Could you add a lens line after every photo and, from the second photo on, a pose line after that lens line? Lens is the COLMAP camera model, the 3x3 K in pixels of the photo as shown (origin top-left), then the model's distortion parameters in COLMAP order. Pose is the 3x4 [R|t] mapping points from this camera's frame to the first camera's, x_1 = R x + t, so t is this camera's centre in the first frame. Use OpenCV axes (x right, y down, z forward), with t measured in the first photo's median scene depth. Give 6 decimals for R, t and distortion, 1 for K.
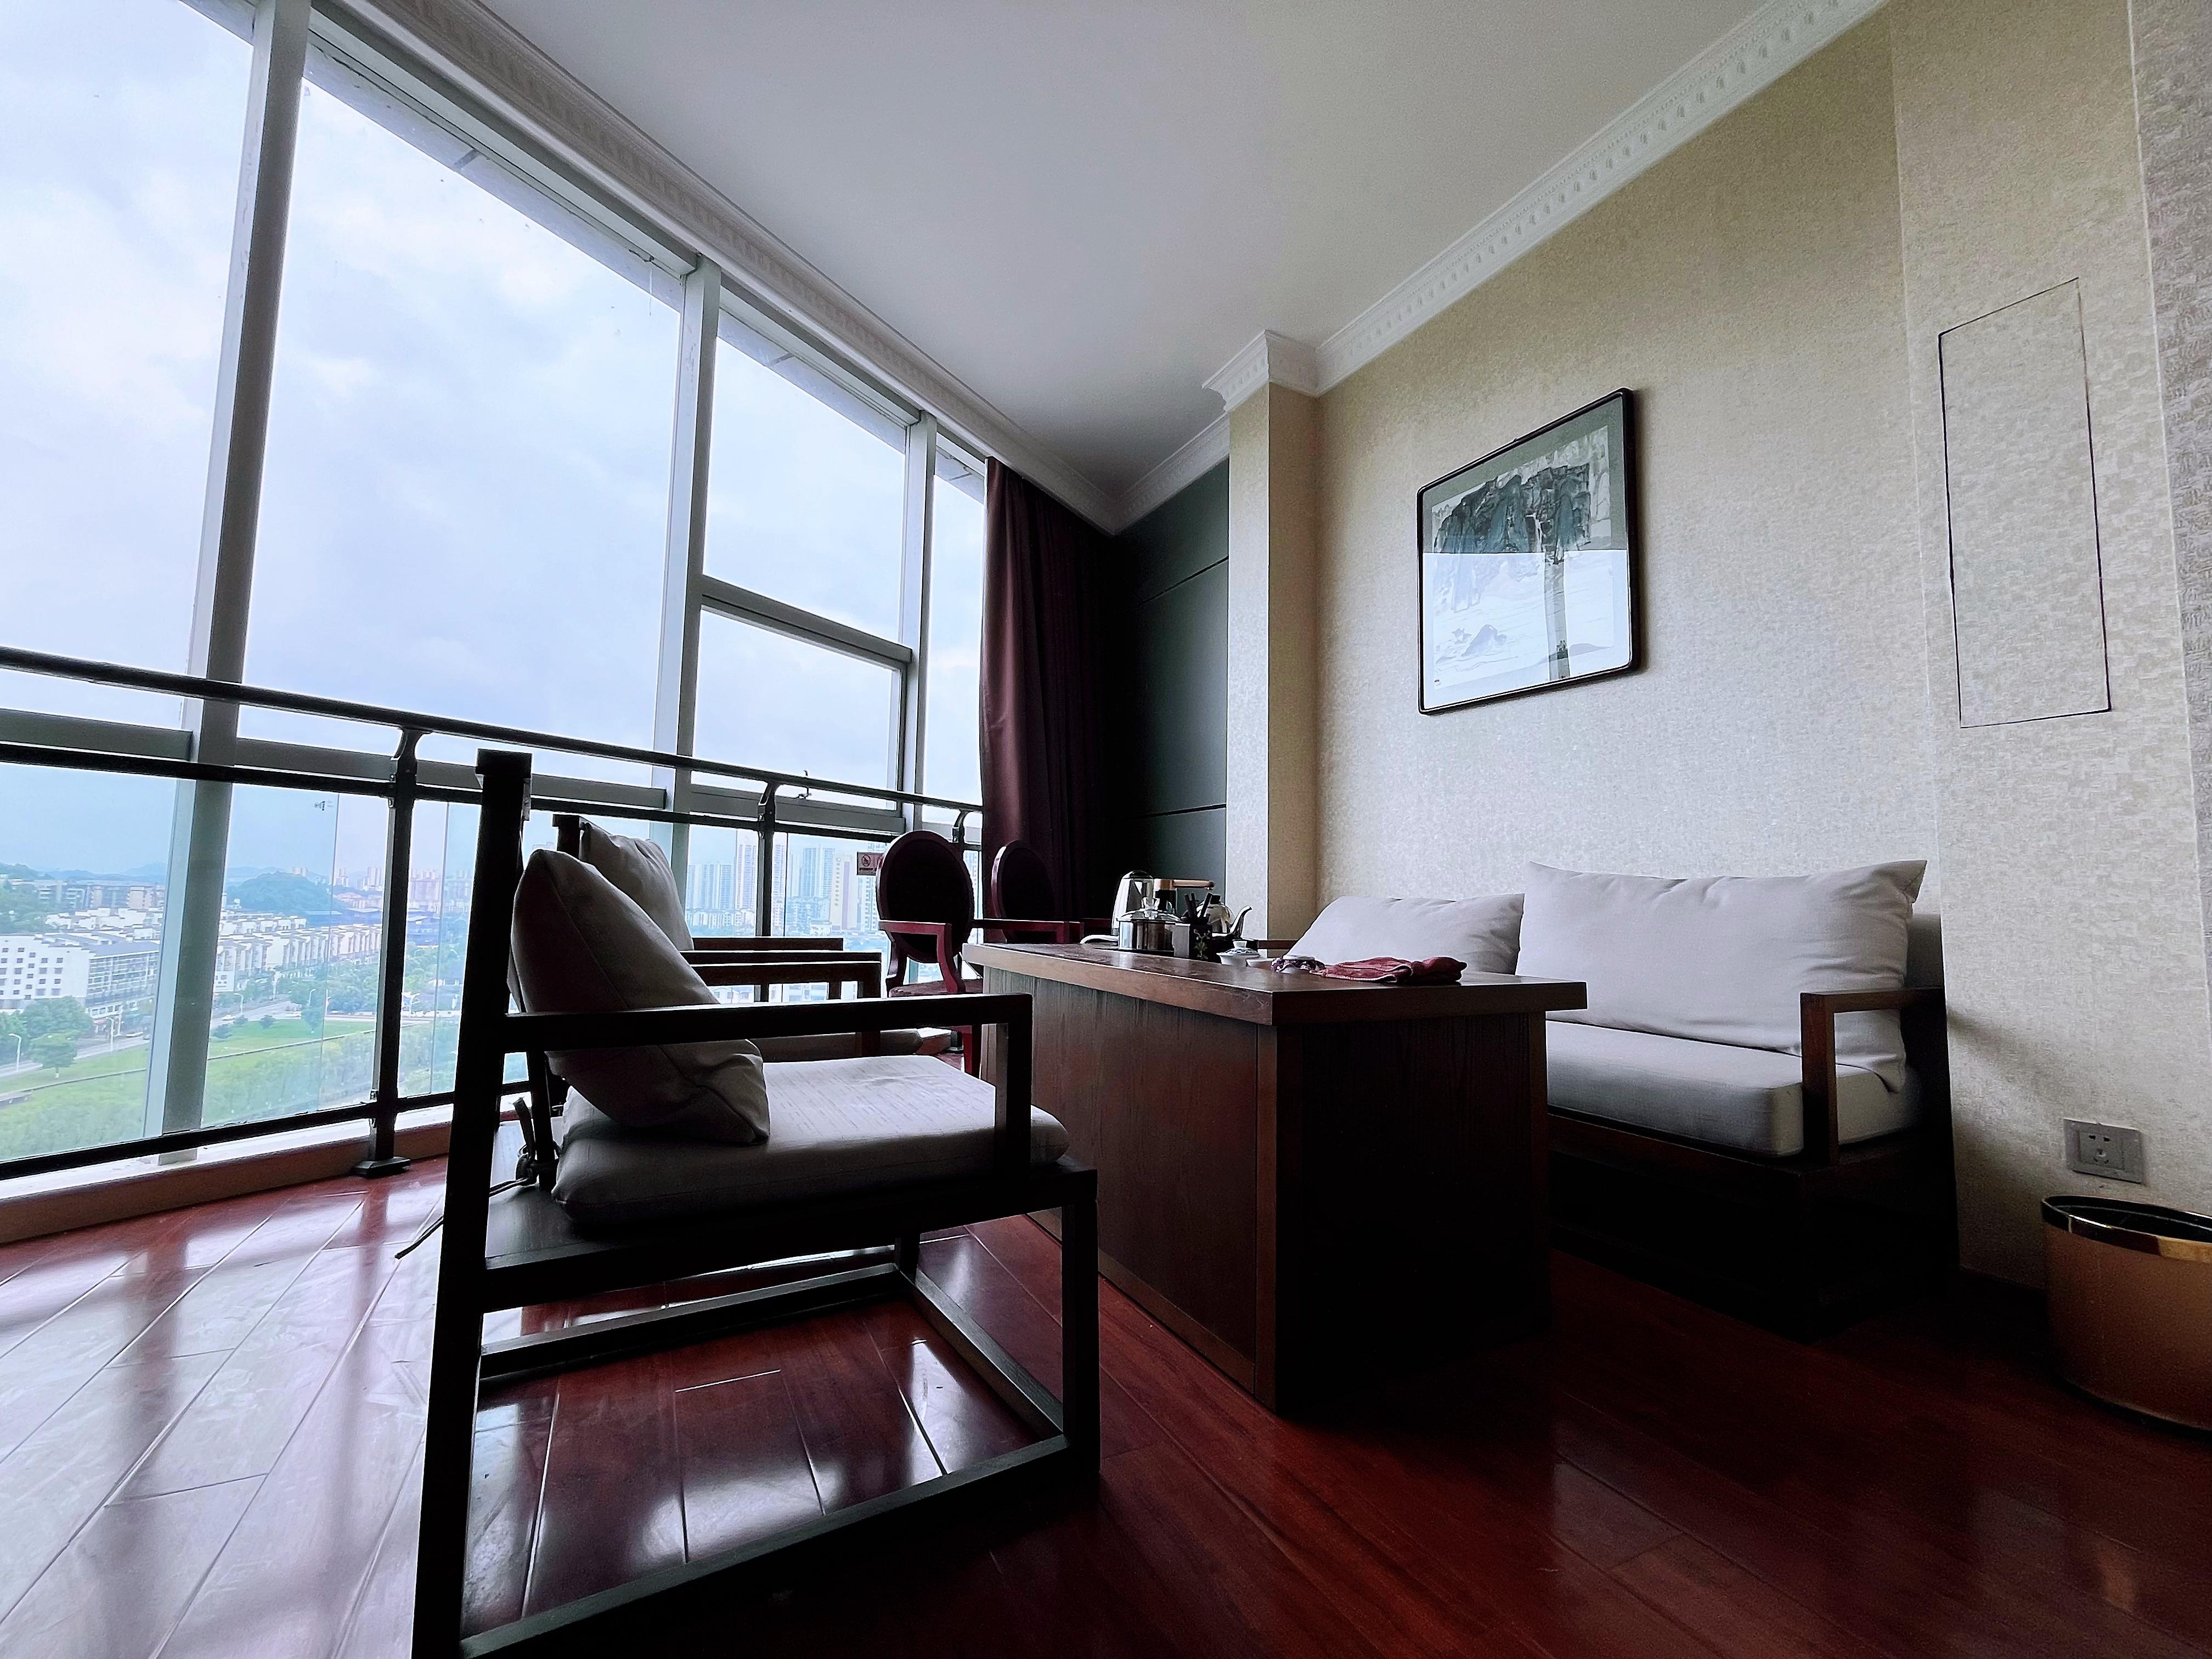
lens RADIAL K [[891.2, 0, 1099.3], [0, 891.2, 833.8], [0, 0, 1]] dist [0.003241, -0.009959]
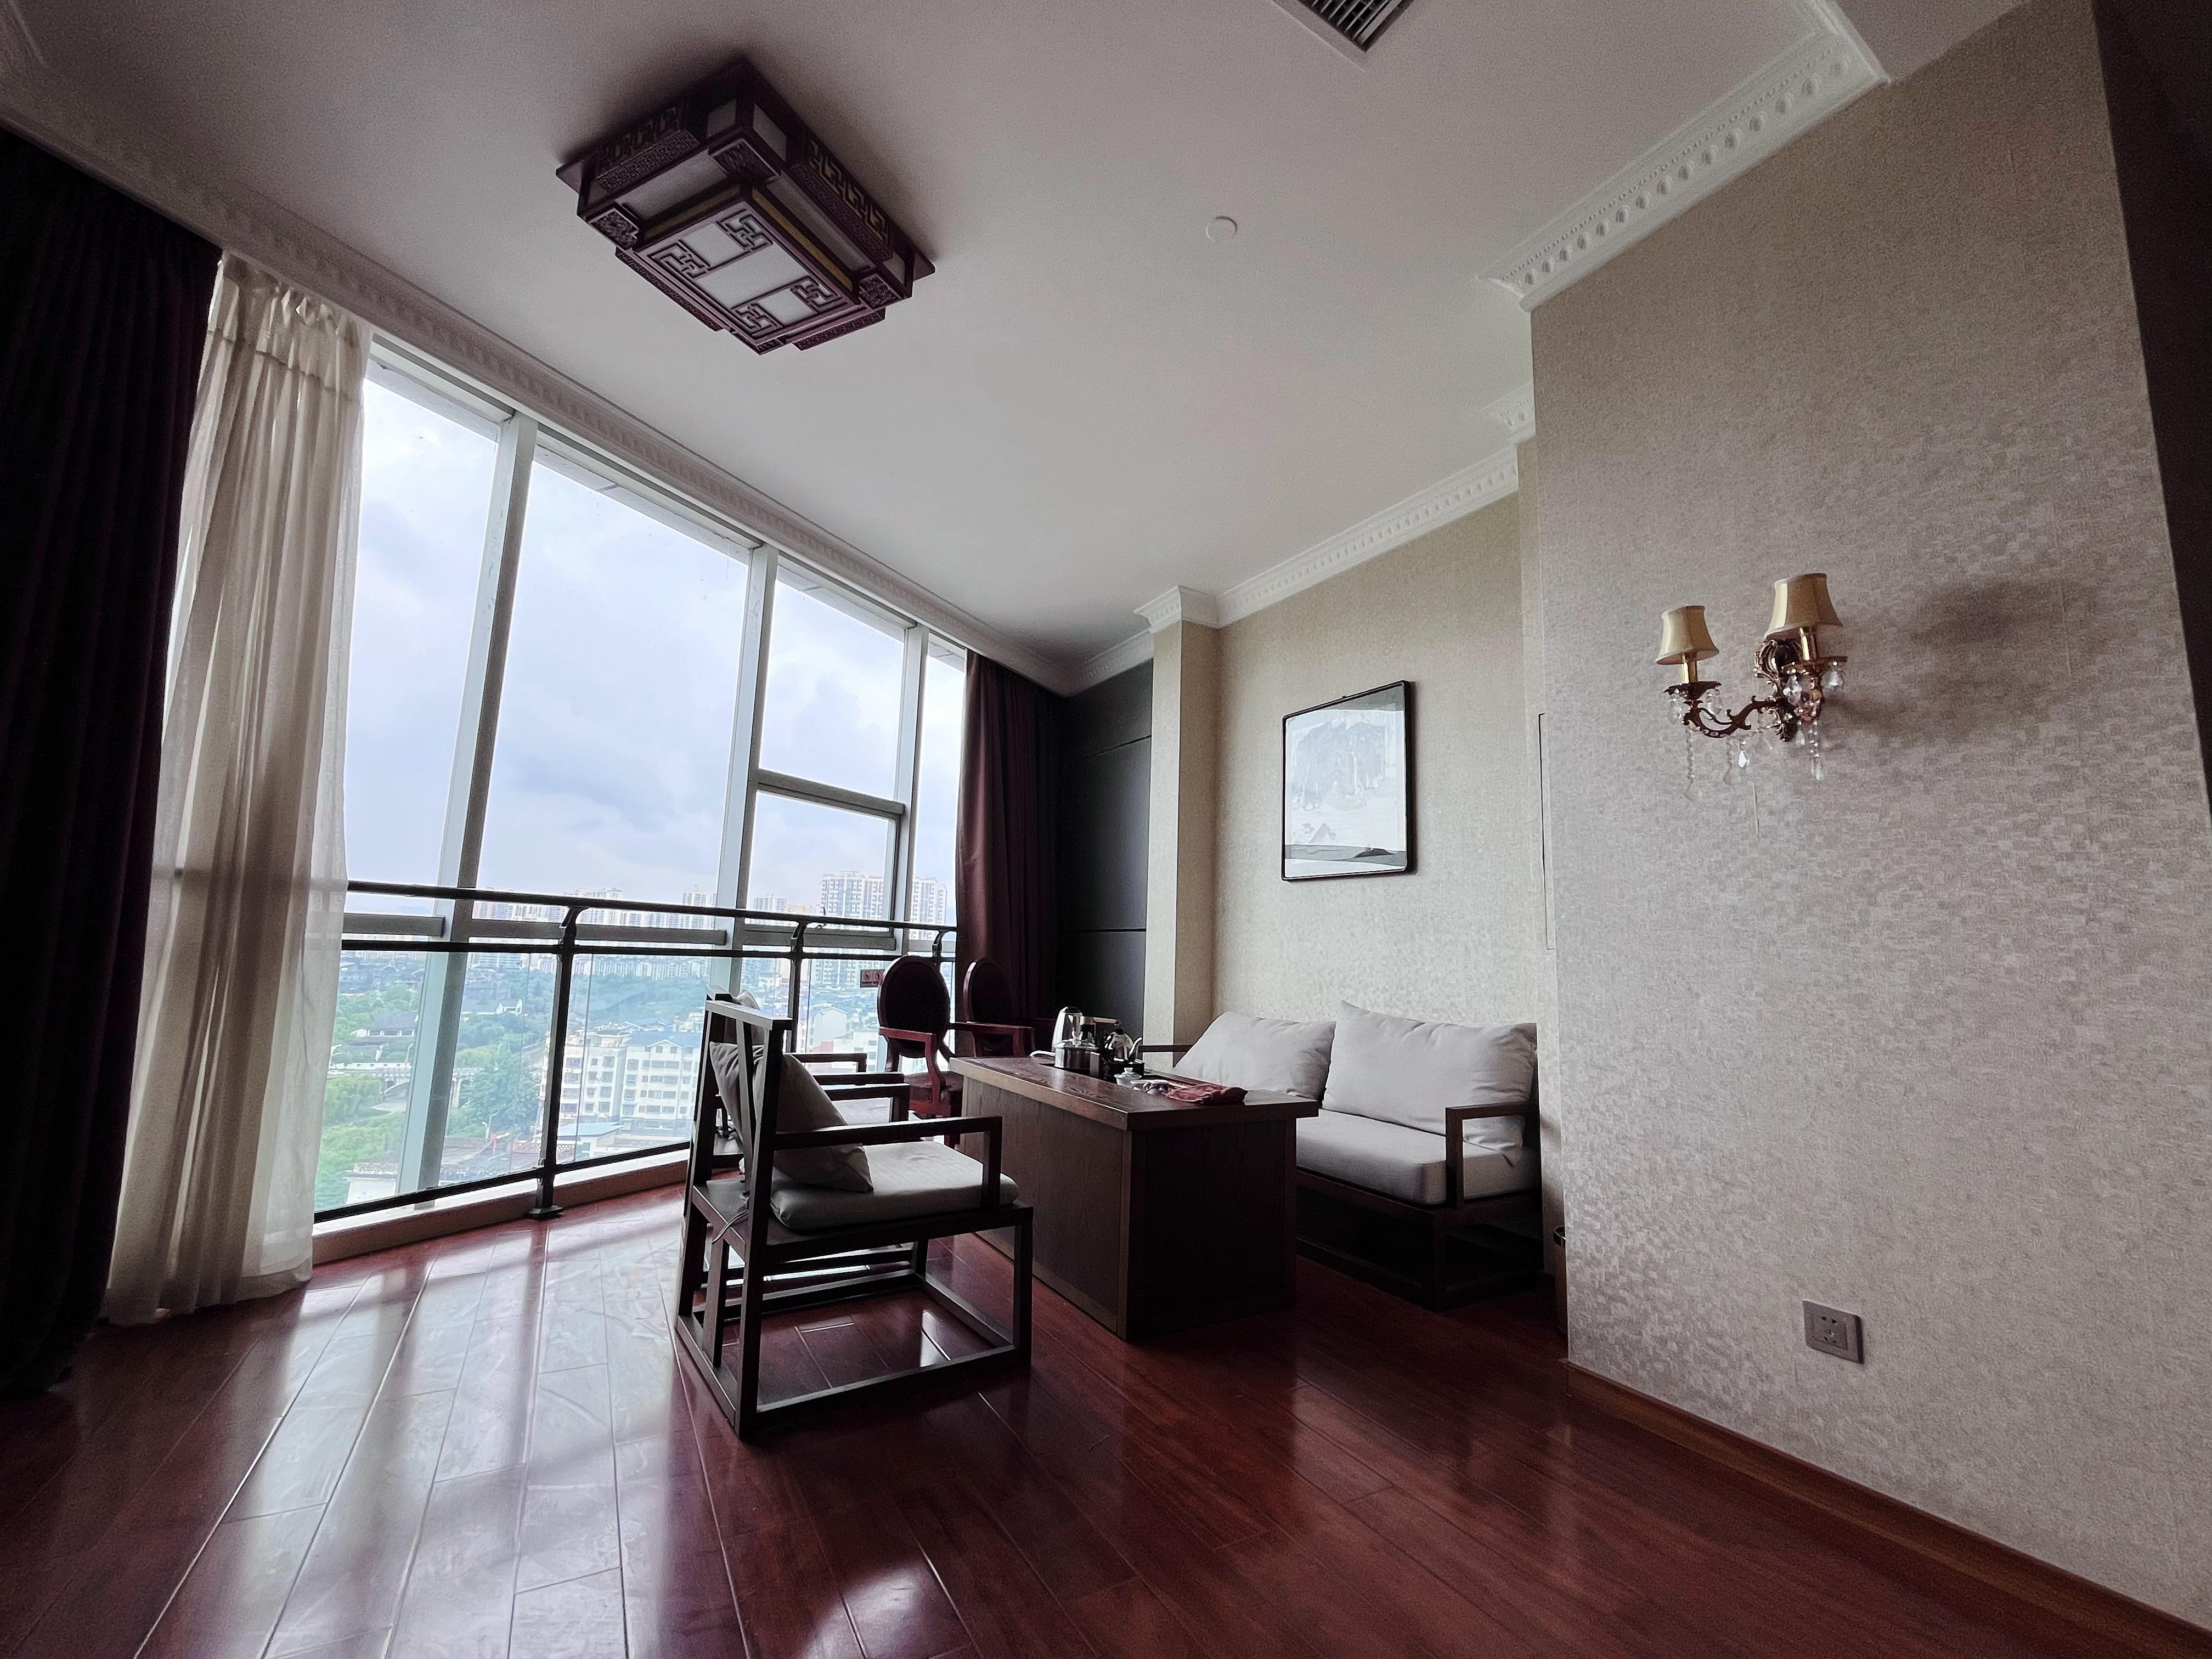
lens RADIAL K [[895.3, 0, 1098.8], [0, 895.3, 827.8], [0, 0, 1]] dist [-0.007371, 0.000773]
pose [[0.998755, 0.021030, 0.045238, 0.017832], [-0.017955, 0.997567, -0.067355, -0.165491], [-0.046545, 0.066459, 0.996703, -0.519848]]
